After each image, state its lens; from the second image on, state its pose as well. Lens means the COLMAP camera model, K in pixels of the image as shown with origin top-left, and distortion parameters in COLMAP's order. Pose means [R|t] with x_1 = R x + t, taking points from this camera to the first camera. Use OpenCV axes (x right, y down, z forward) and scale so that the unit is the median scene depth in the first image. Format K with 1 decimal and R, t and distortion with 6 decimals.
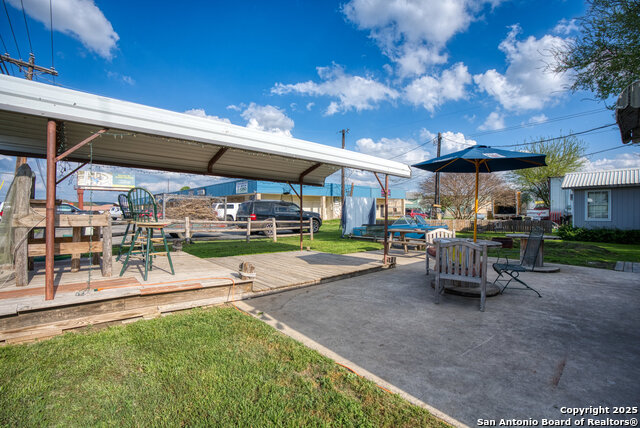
lens RADIAL K [[290.8, 0, 322.2], [0, 290.8, 212.5], [0, 0, 1]] dist [-0.017240, 0.001106]
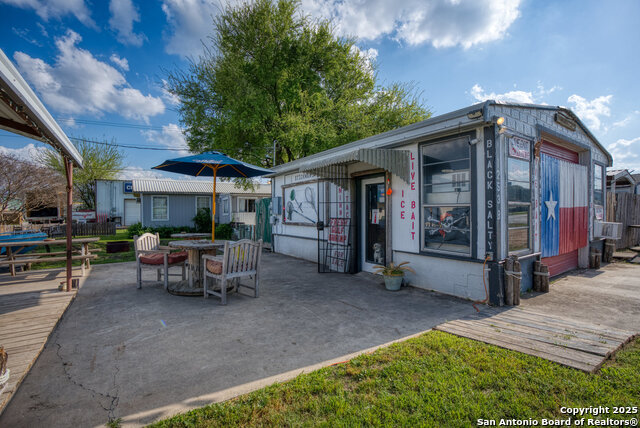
lens RADIAL K [[290.8, 0, 322.2], [0, 290.8, 212.5], [0, 0, 1]] dist [-0.017240, 0.001106]
pose [[0.177002, 0.000296, 0.984210, -0.552990], [0.007227, 0.999973, -0.001601, -0.000982], [-0.984184, 0.007396, 0.176995, 0.508022]]
